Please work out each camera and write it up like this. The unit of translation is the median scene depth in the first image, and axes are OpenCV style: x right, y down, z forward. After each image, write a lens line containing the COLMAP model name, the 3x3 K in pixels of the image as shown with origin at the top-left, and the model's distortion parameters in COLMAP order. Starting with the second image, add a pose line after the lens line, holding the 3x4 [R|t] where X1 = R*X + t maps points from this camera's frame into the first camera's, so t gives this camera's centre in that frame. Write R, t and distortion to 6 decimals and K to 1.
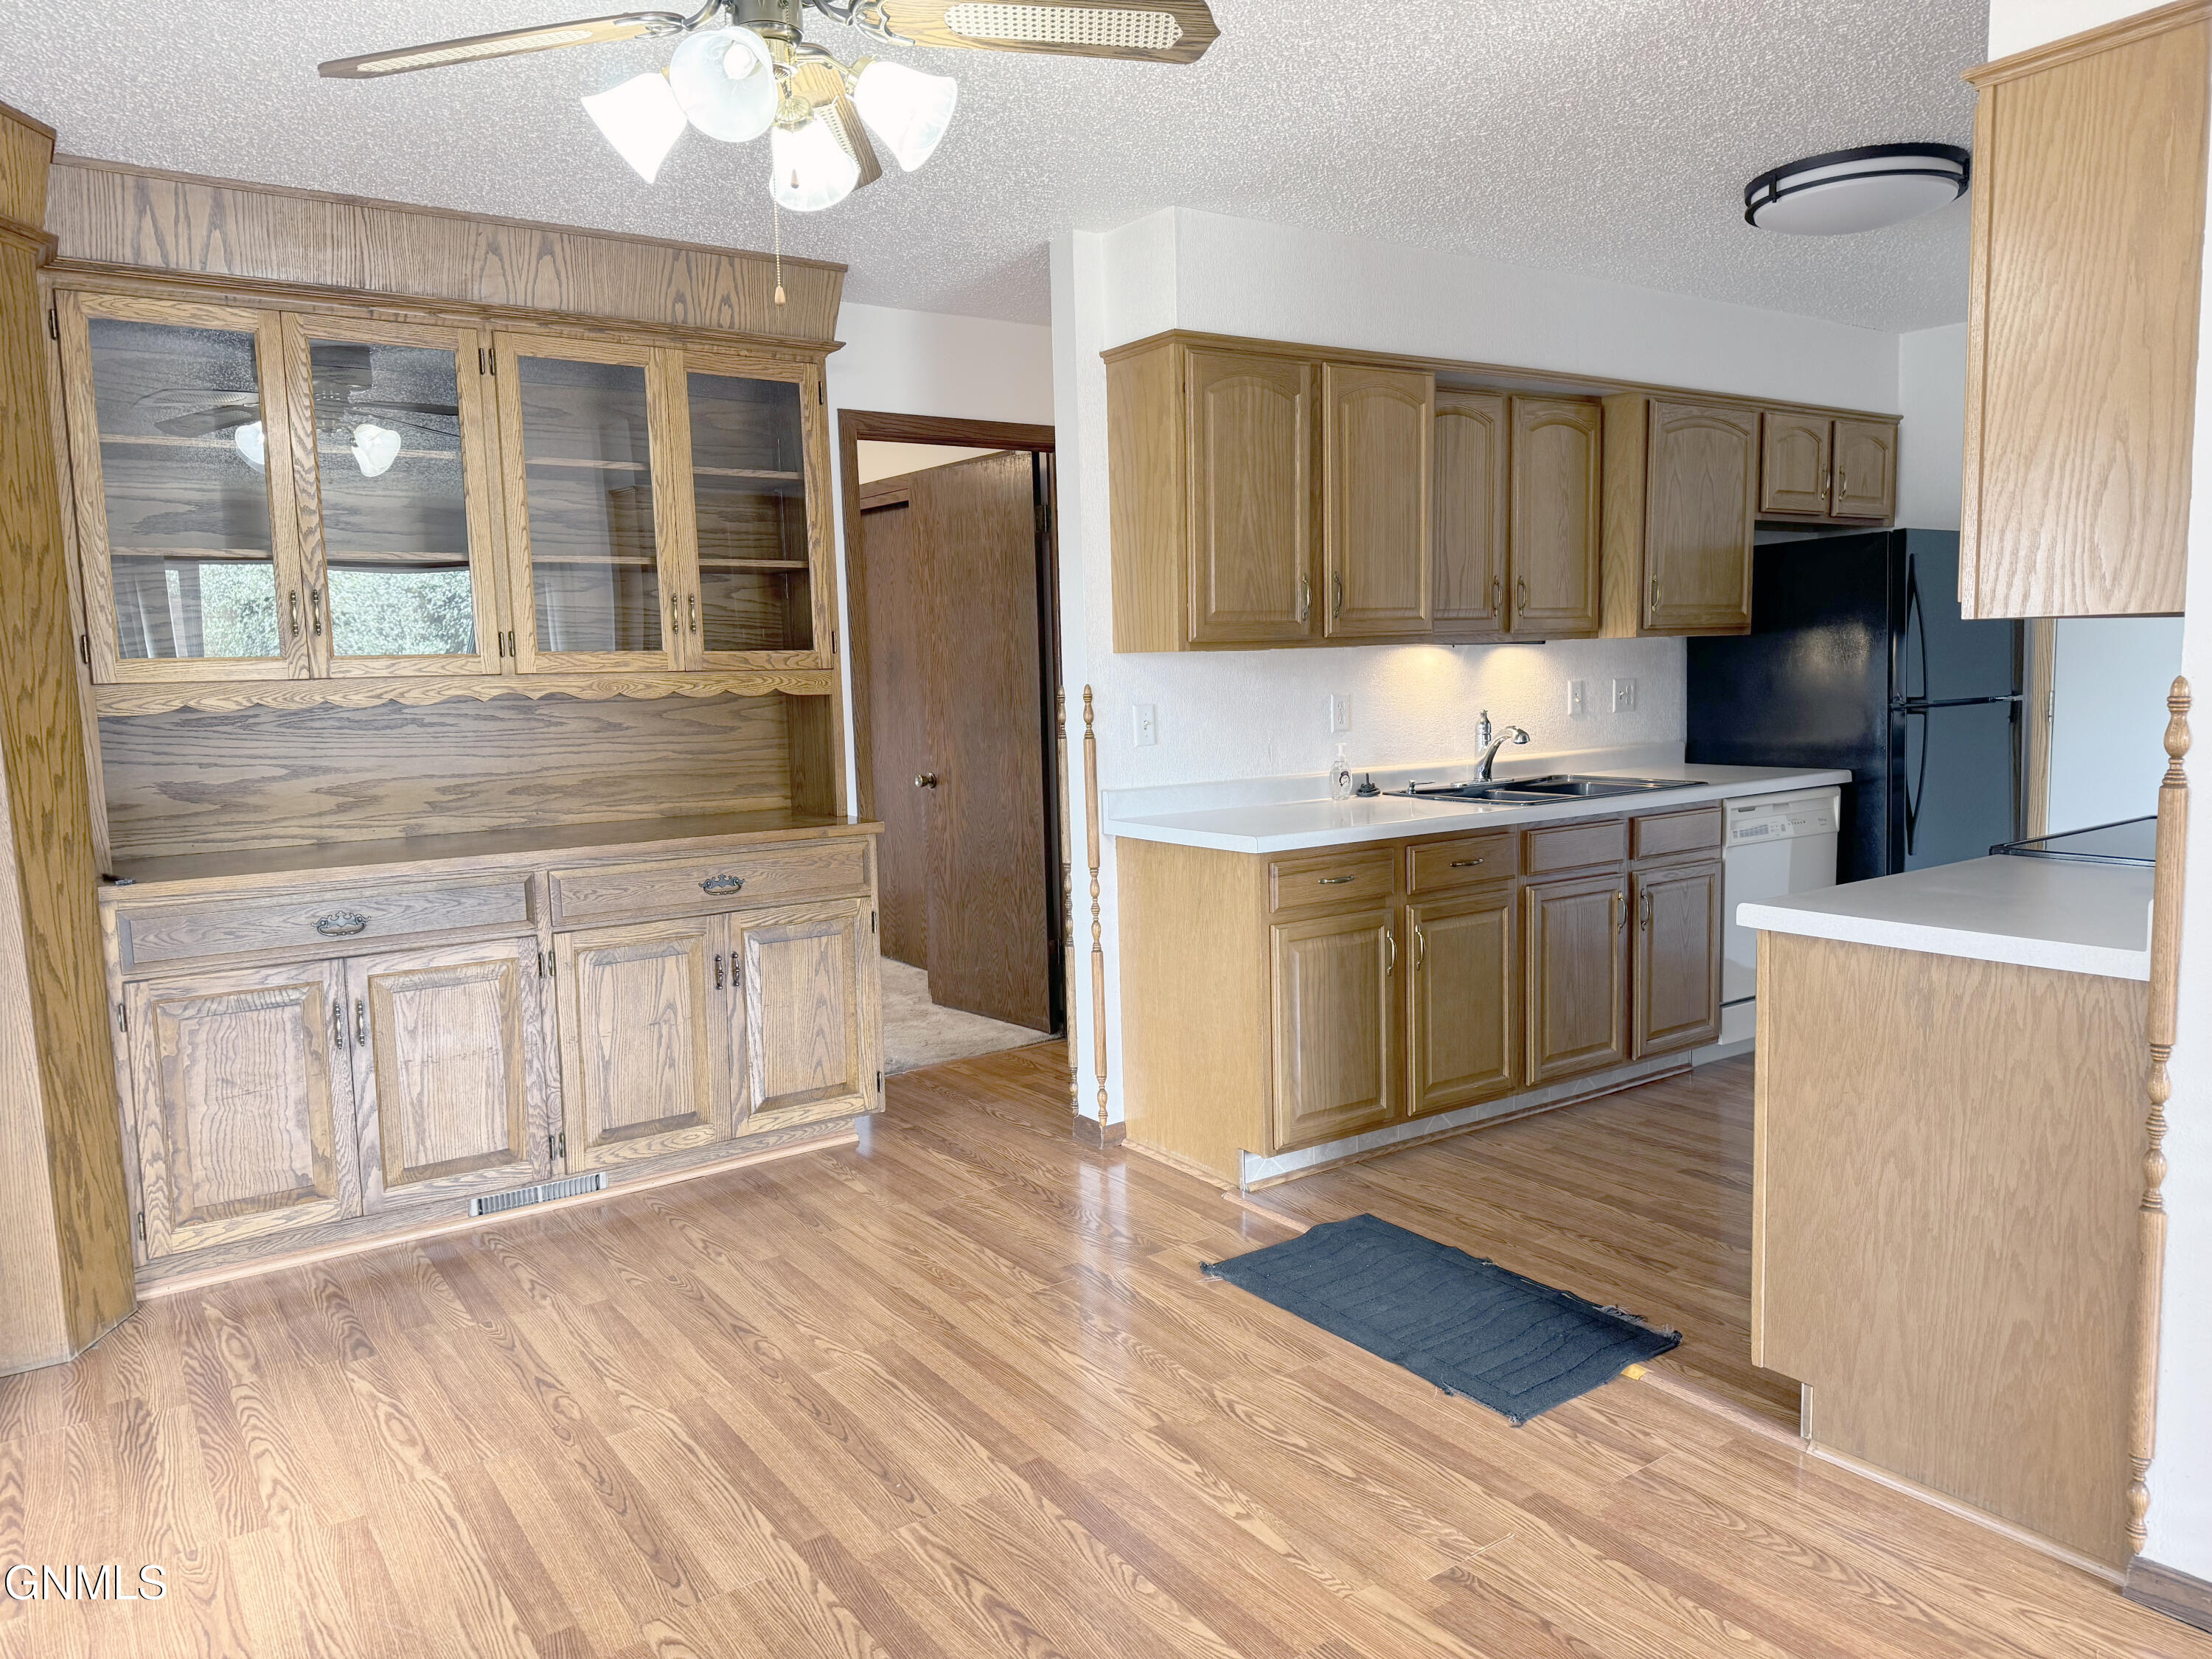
lens RADIAL K [[1552.3, 0, 1109.2], [0, 1552.3, 836.6], [0, 0, 1]] dist [0.029786, -0.034556]
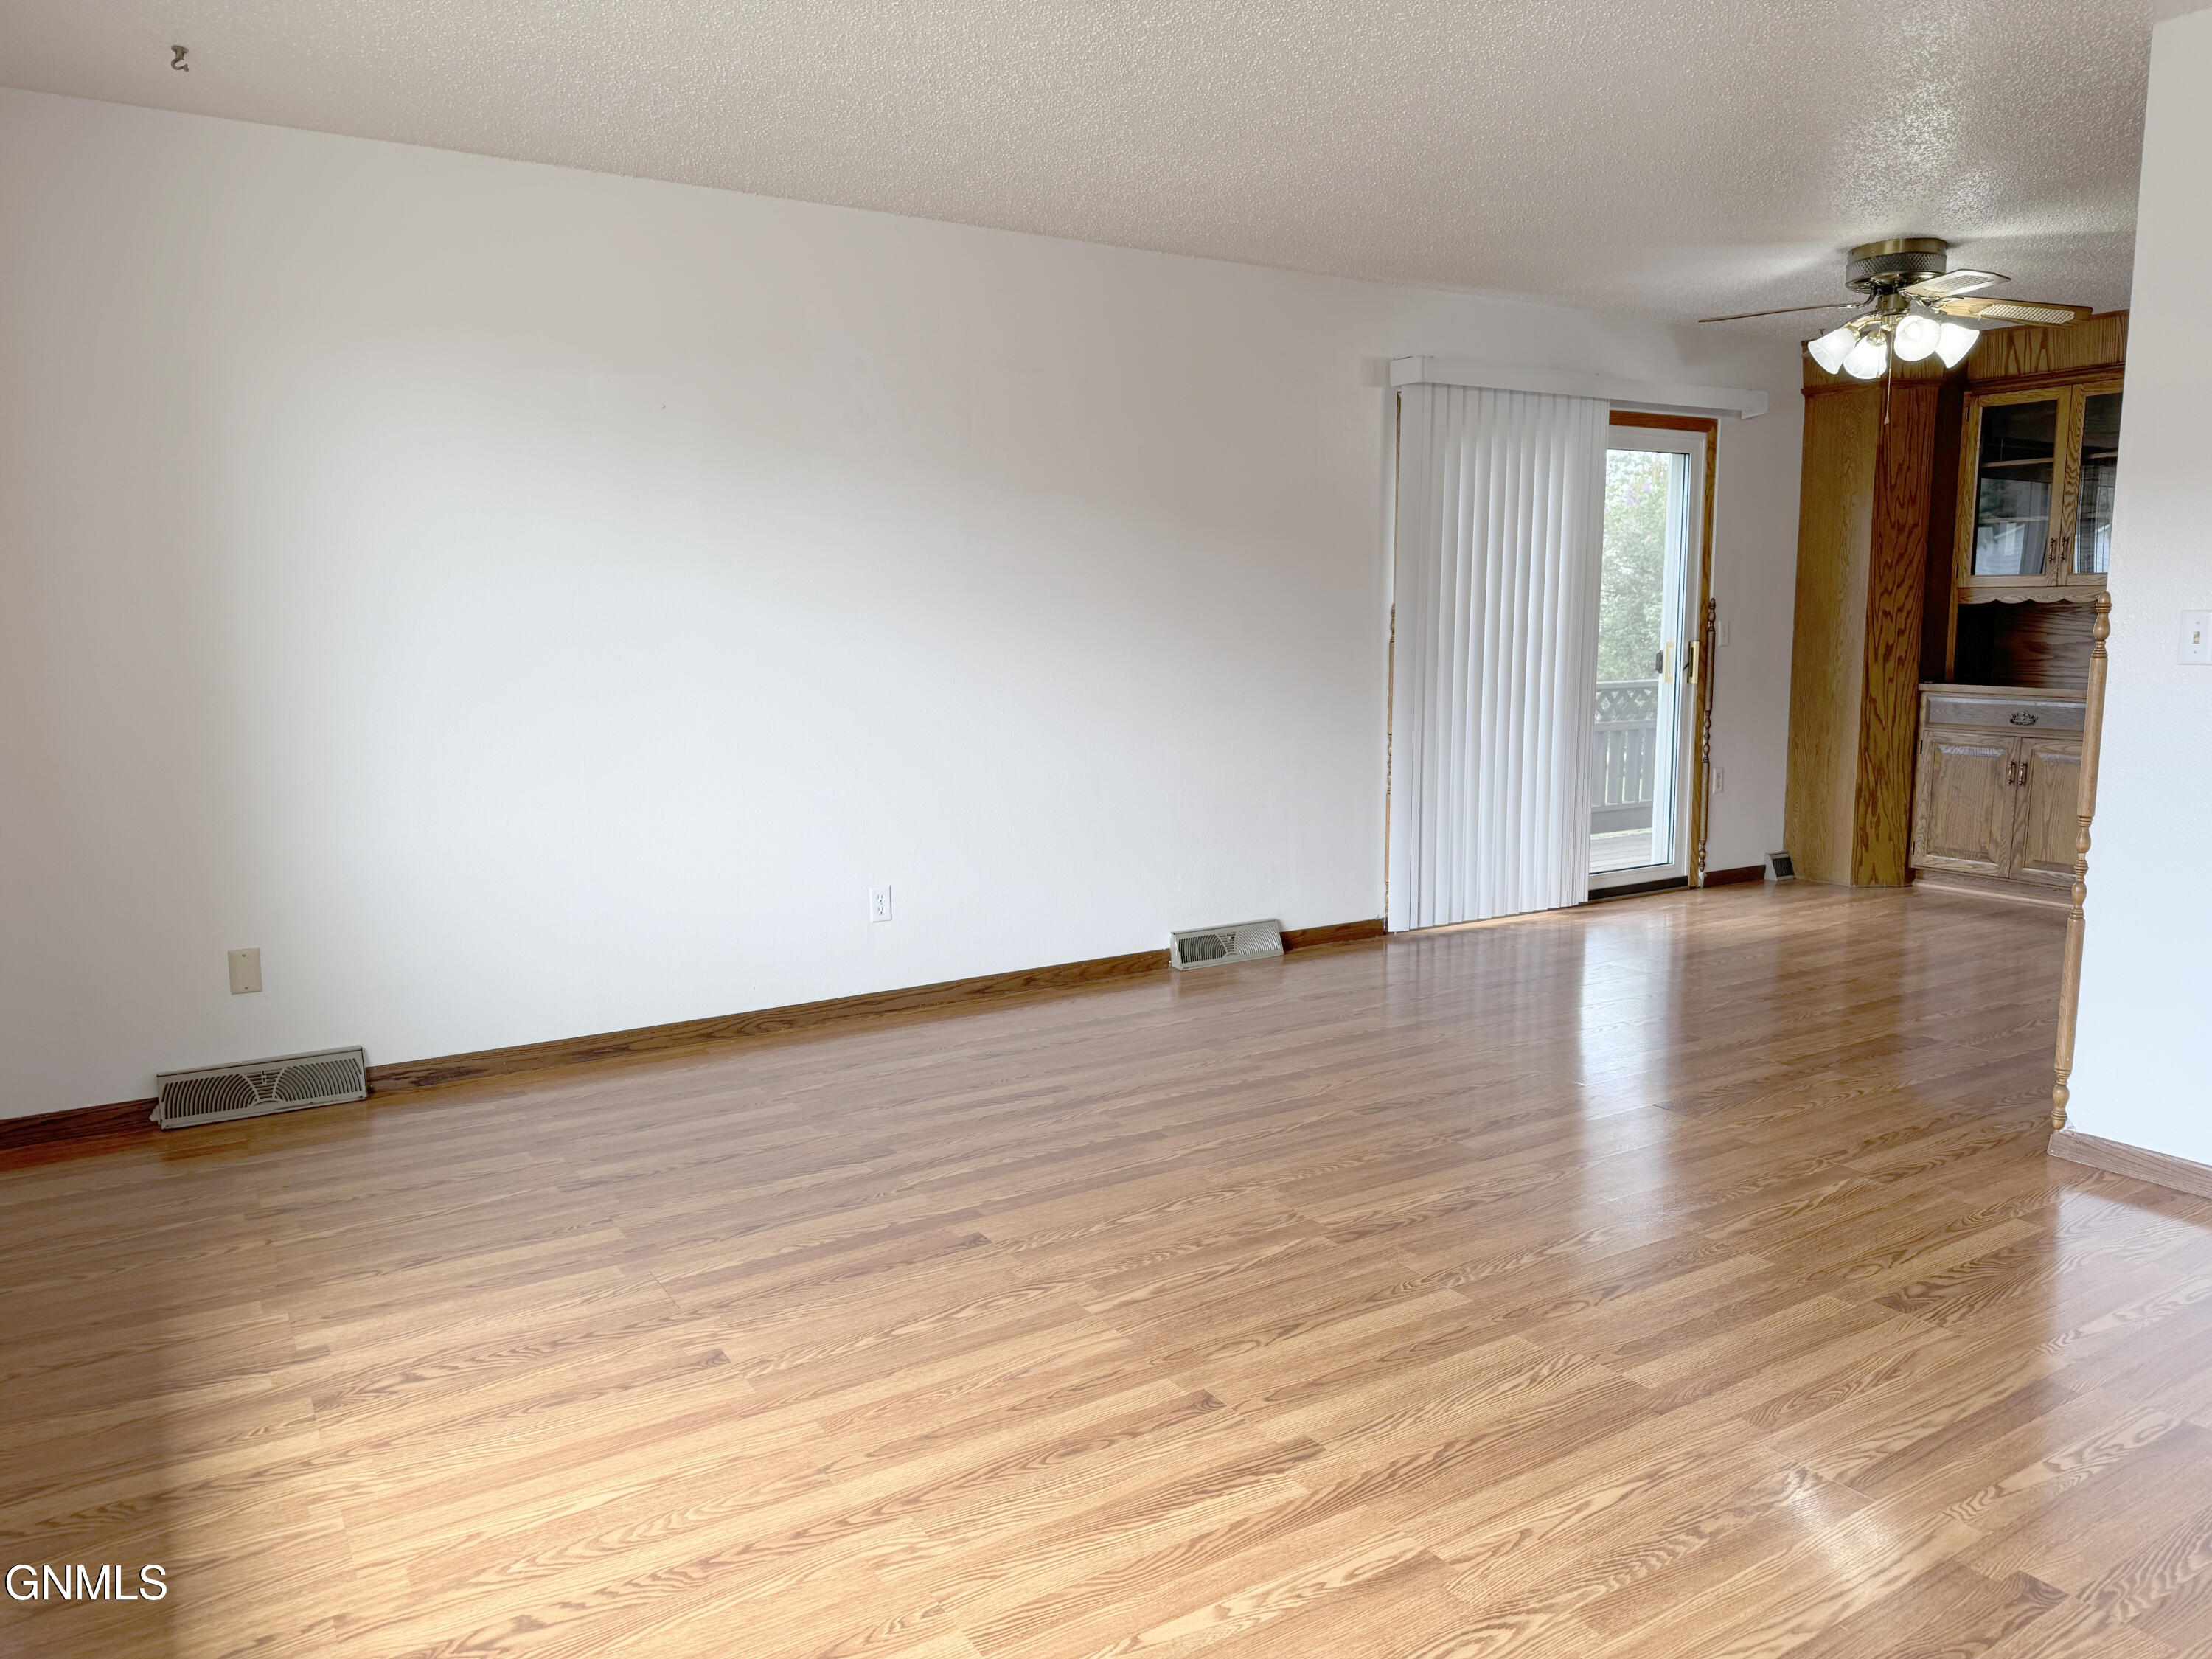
lens RADIAL K [[1547.7, 0, 1128.9], [0, 1547.7, 830.1], [0, 0, 1]] dist [0.038595, -0.037981]
pose [[-0.038381, 0.161722, -0.986090, 1.569600], [-0.109466, 0.980197, 0.165016, -0.004628], [0.993249, 0.114277, -0.019918, -0.007768]]
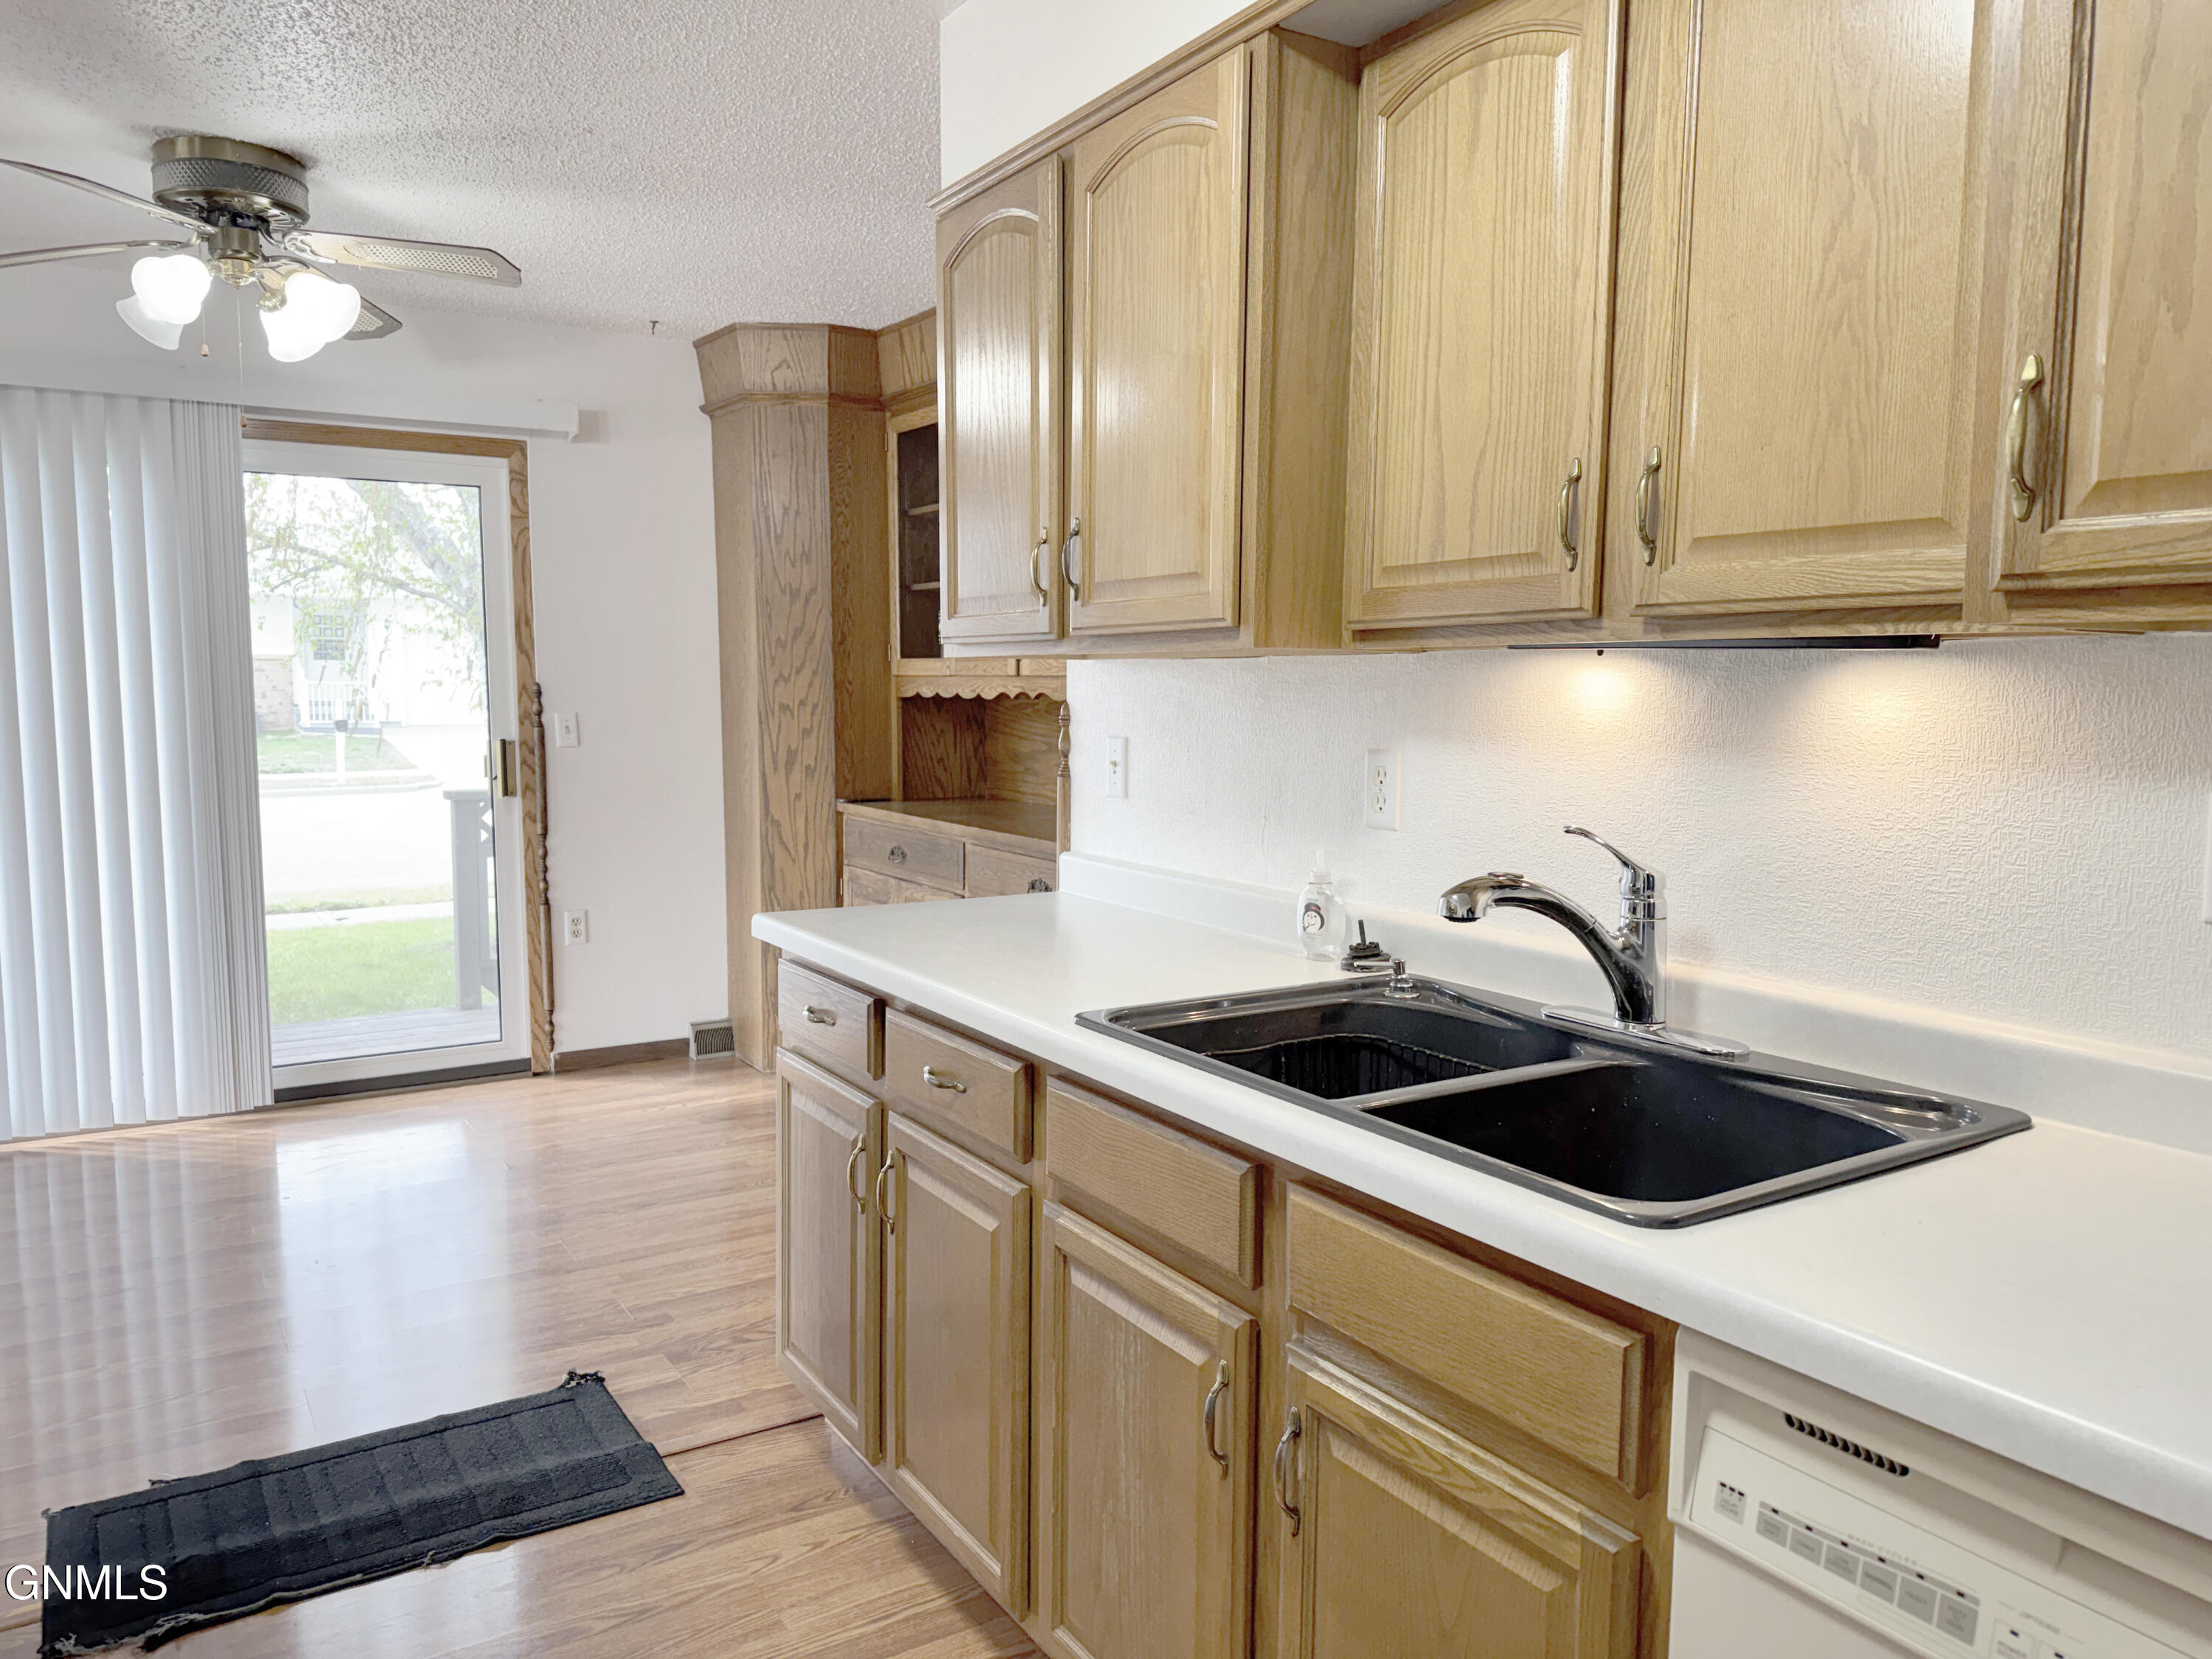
lens RADIAL K [[1521.0, 0, 1145.3], [0, 1521.0, 846.6], [0, 0, 1]] dist [0.072386, -0.125584]
pose [[-0.026386, 0.127872, -0.991440, 0.916198], [-0.120843, 0.984104, 0.130142, -0.167139], [0.992321, 0.123242, -0.010514, 1.369953]]
